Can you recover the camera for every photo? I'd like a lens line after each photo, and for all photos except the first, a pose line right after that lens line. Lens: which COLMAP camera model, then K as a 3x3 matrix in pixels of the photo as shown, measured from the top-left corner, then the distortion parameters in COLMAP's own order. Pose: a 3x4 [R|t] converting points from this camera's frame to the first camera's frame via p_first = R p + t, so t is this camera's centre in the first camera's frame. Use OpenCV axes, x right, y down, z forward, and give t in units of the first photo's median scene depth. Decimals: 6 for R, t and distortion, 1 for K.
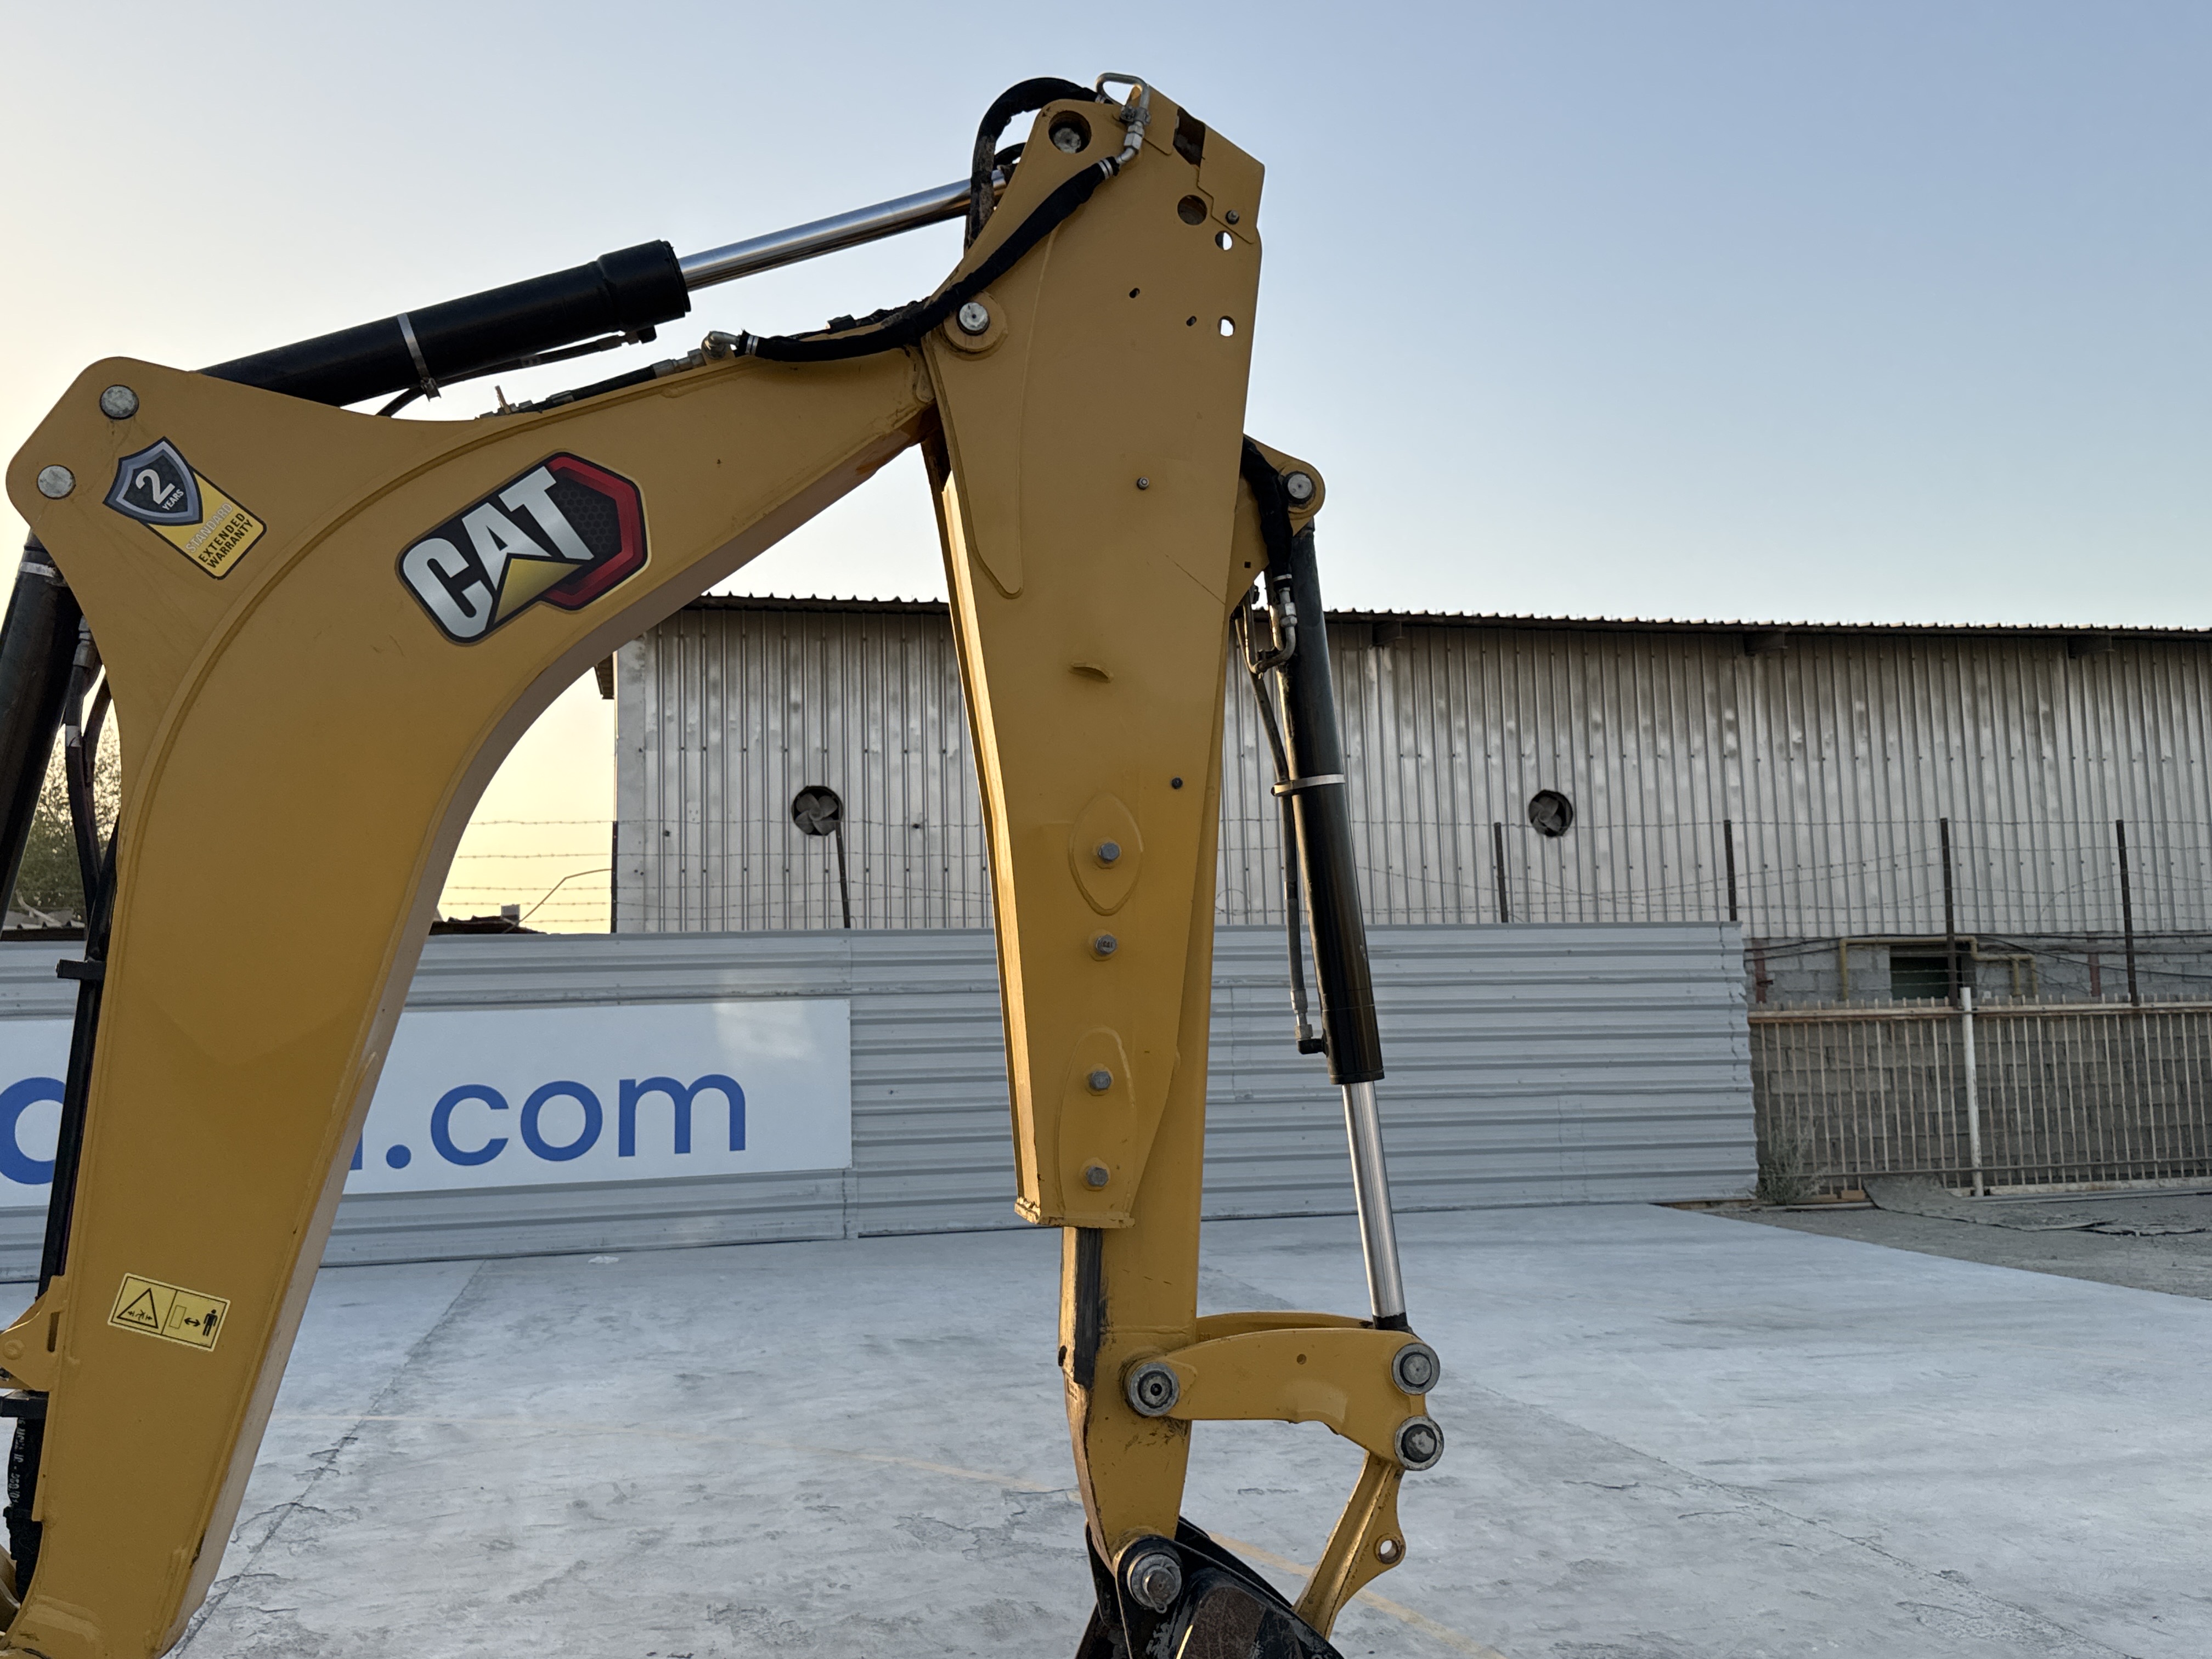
lens RADIAL K [[1942.7, 0, 1123.6], [0, 1942.7, 835.3], [0, 0, 1]] dist [0.085659, -0.153866]
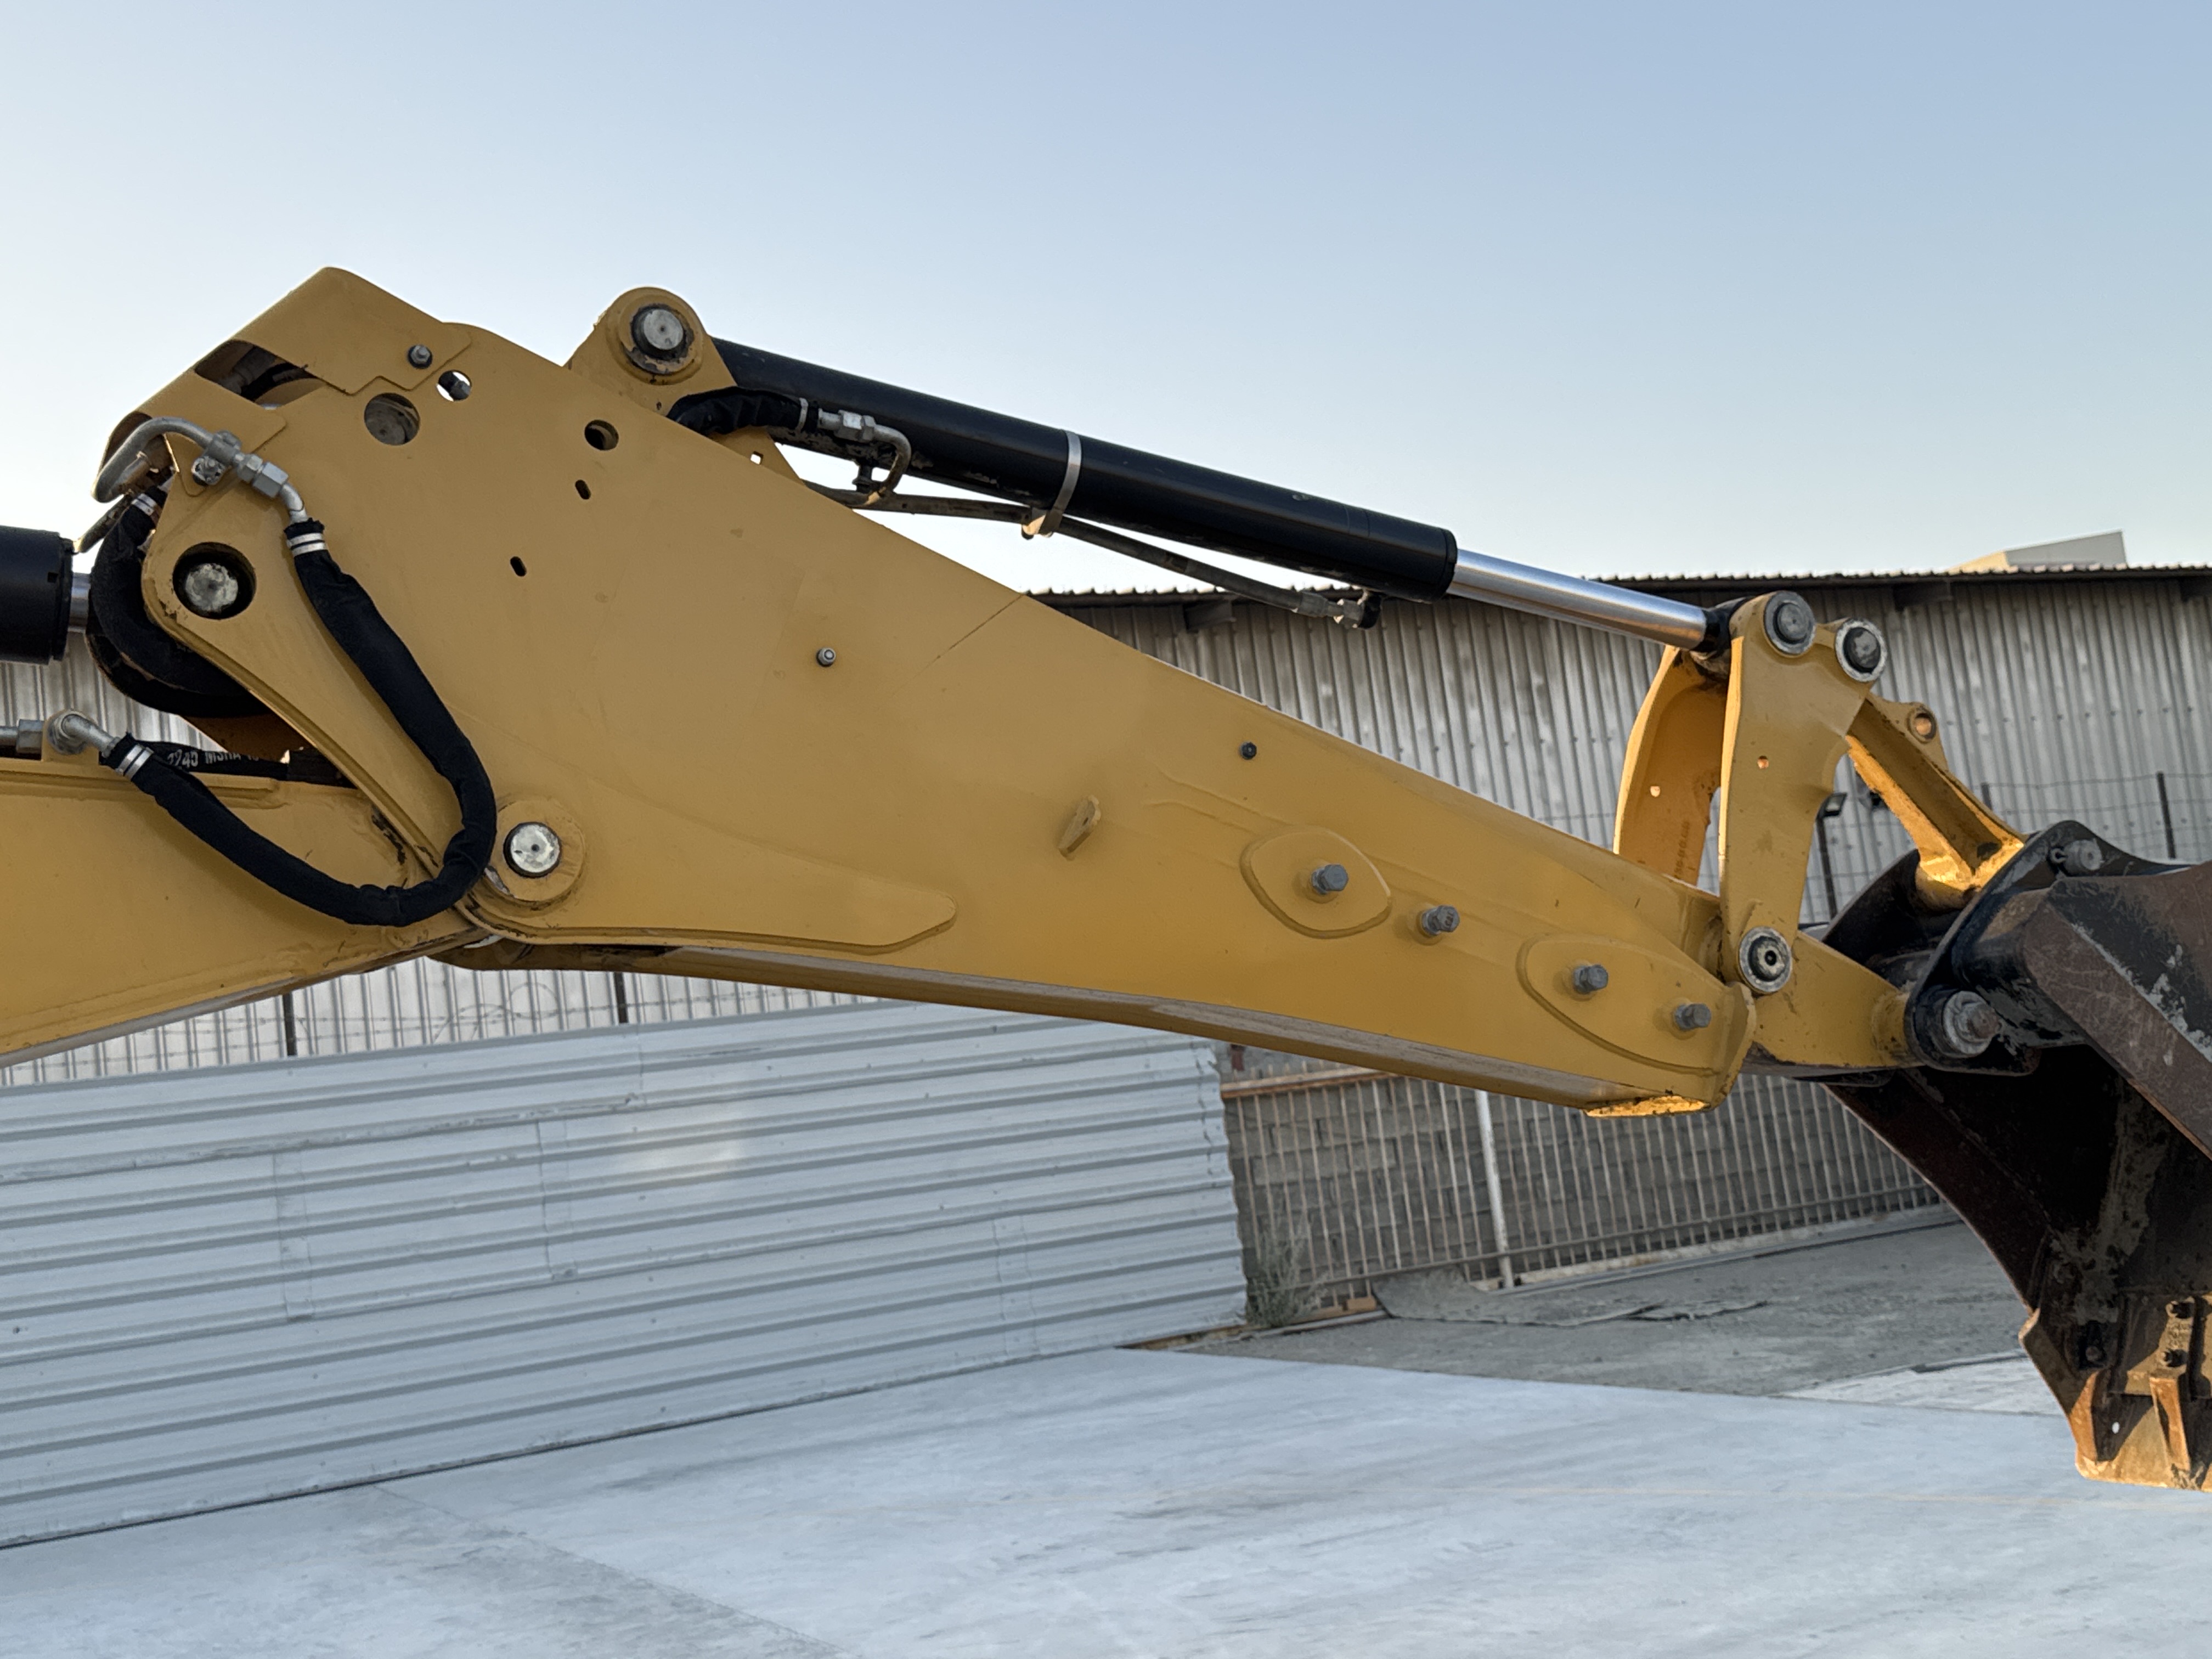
lens RADIAL K [[2495.1, 0, 1116.4], [0, 2495.1, 842.3], [0, 0, 1]] dist [0.110024, 0.000000]
pose [[0.963022, -0.067786, 0.260756, 0.027624], [0.073457, 0.997226, -0.012052, 0.002747], [-0.259216, 0.030760, 0.965330, 0.048574]]
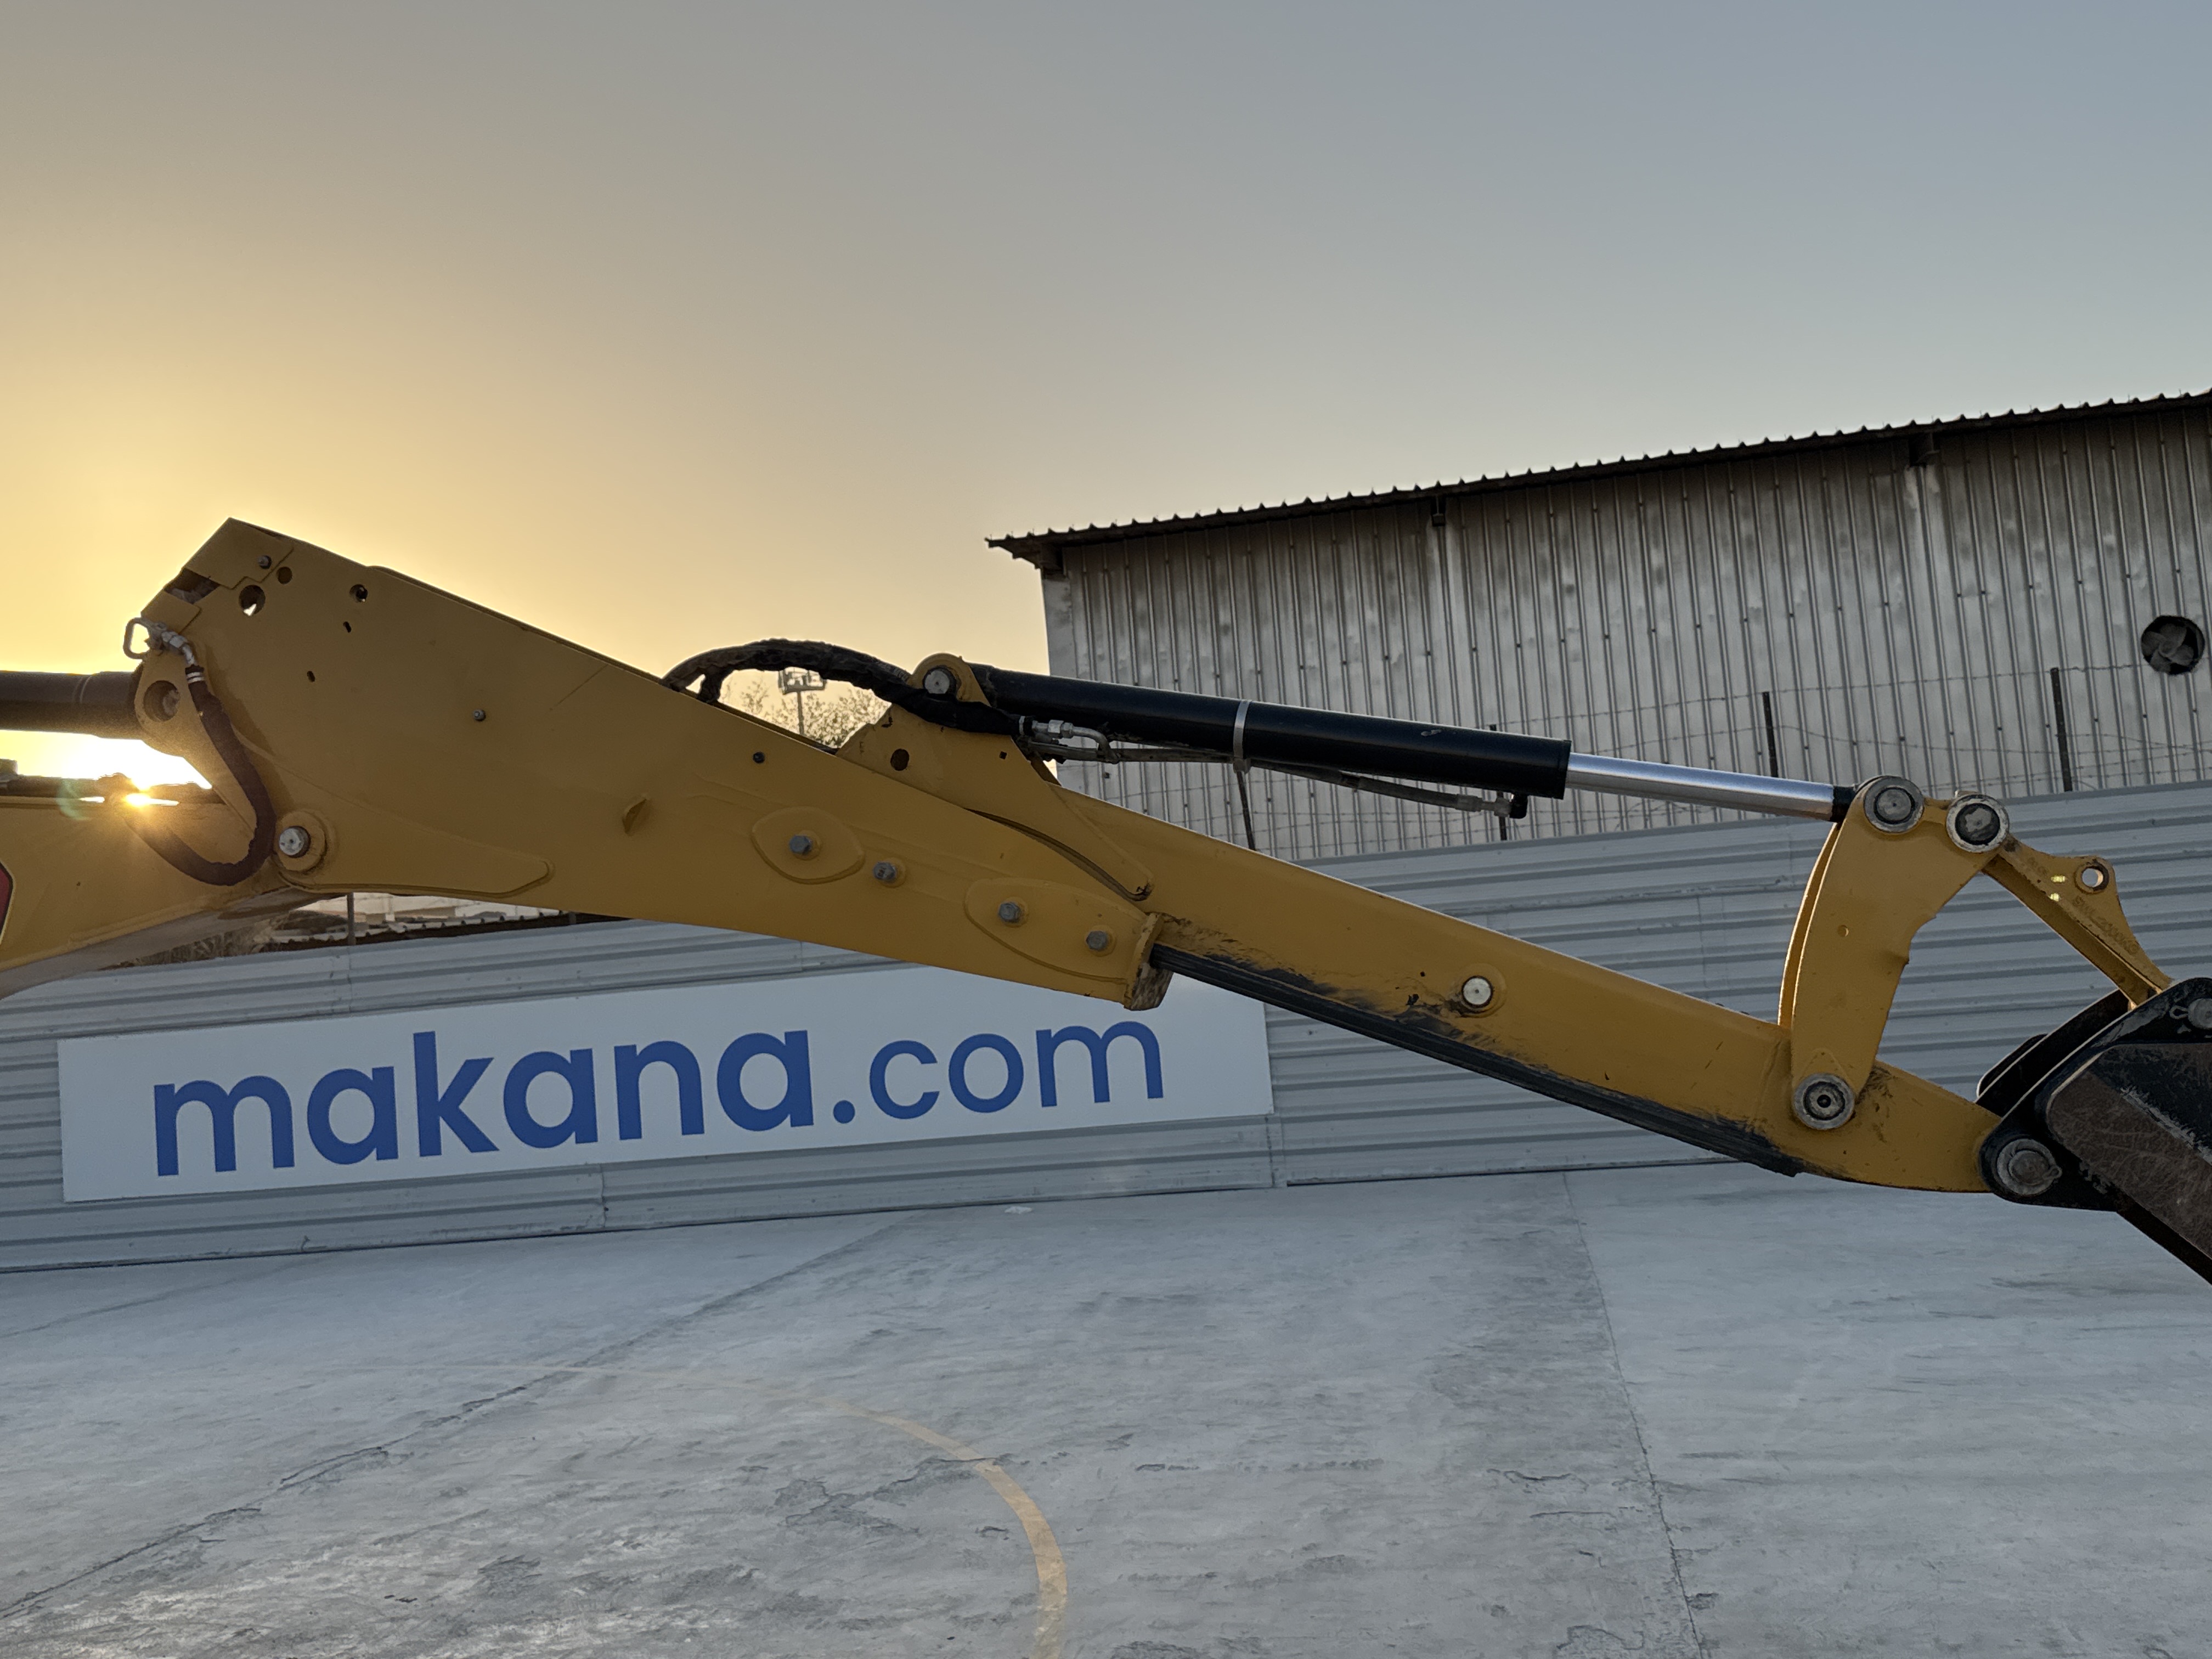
lens RADIAL K [[2130.8, 0, 1110.1], [0, 2130.8, 850.3], [0, 0, 1]] dist [0.079094, 0.000000]
pose [[0.911876, -0.075142, -0.403530, 0.208628], [0.096845, 0.994732, 0.033613, 0.000533], [0.398878, -0.069731, 0.914349, 0.025487]]
